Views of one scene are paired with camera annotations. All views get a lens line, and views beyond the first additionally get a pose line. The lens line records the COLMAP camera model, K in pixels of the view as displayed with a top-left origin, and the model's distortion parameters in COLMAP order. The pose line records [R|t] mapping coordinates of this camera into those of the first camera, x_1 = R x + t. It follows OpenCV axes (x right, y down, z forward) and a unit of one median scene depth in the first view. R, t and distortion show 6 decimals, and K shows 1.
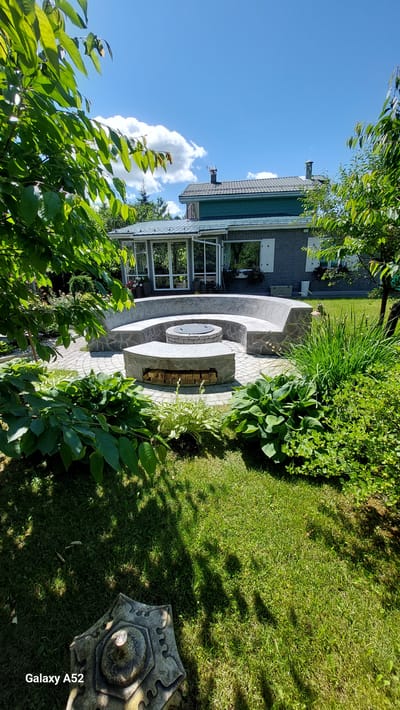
lens RADIAL K [[281.3, 0, 196.8], [0, 281.3, 358.6], [0, 0, 1]] dist [-0.017963, -0.000319]
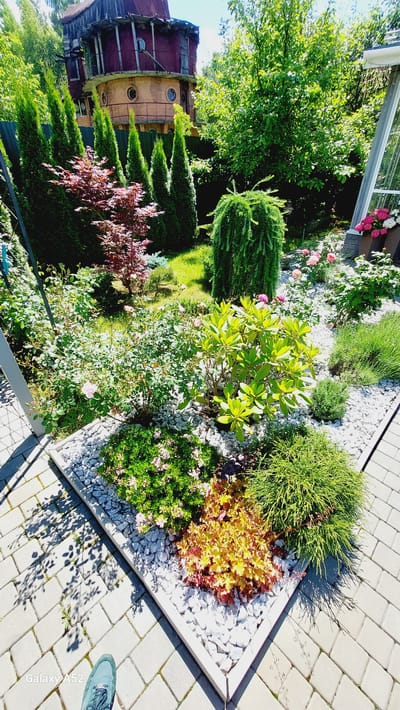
lens RADIAL K [[281.3, 0, 196.8], [0, 281.3, 358.6], [0, 0, 1]] dist [-0.017963, -0.000319]
pose [[0.825982, 0.341765, -0.448275, -0.207074], [-0.194936, 0.919357, 0.341734, -0.171726], [0.528918, -0.194882, 0.825995, 0.528059]]
